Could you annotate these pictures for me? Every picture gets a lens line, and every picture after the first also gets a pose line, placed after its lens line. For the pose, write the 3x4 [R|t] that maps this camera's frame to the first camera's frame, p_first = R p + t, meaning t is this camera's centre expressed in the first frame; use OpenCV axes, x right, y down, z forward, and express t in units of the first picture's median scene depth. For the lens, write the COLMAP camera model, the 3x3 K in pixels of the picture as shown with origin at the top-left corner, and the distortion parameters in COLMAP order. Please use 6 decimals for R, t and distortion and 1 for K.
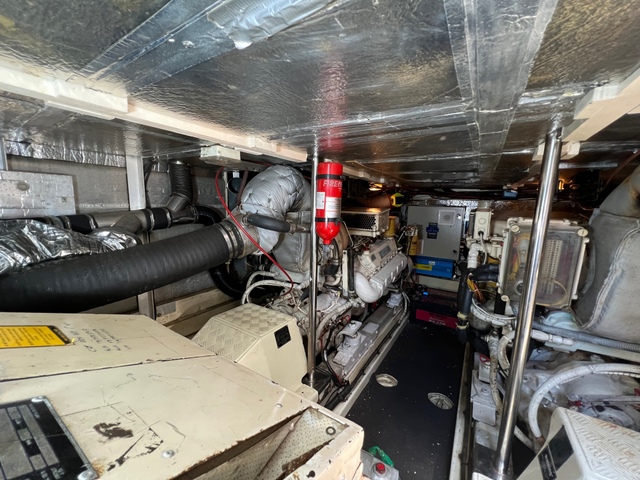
lens RADIAL K [[255.5, 0, 319.9], [0, 255.5, 241.4], [0, 0, 1]] dist [0.001527, 0.000115]
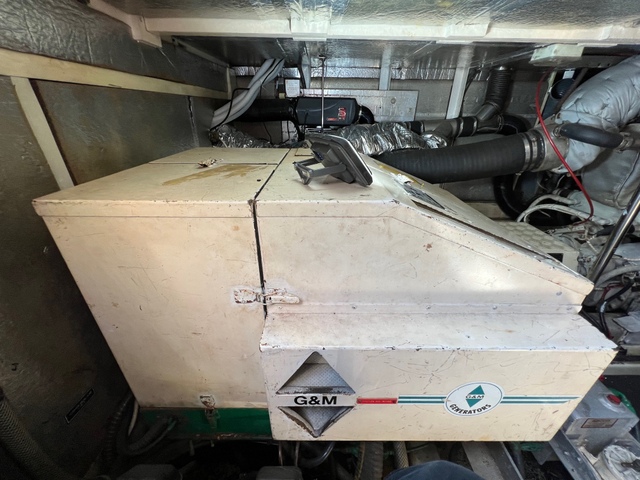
lens RADIAL K [[258.1, 0, 319.1], [0, 258.1, 239.9], [0, 0, 1]] dist [-0.002761, 0.000144]
pose [[0.539331, 0.361480, -0.760562, 0.087477], [-0.121025, 0.927076, 0.354800, 0.052697], [0.833352, -0.099307, 0.543749, -0.248498]]
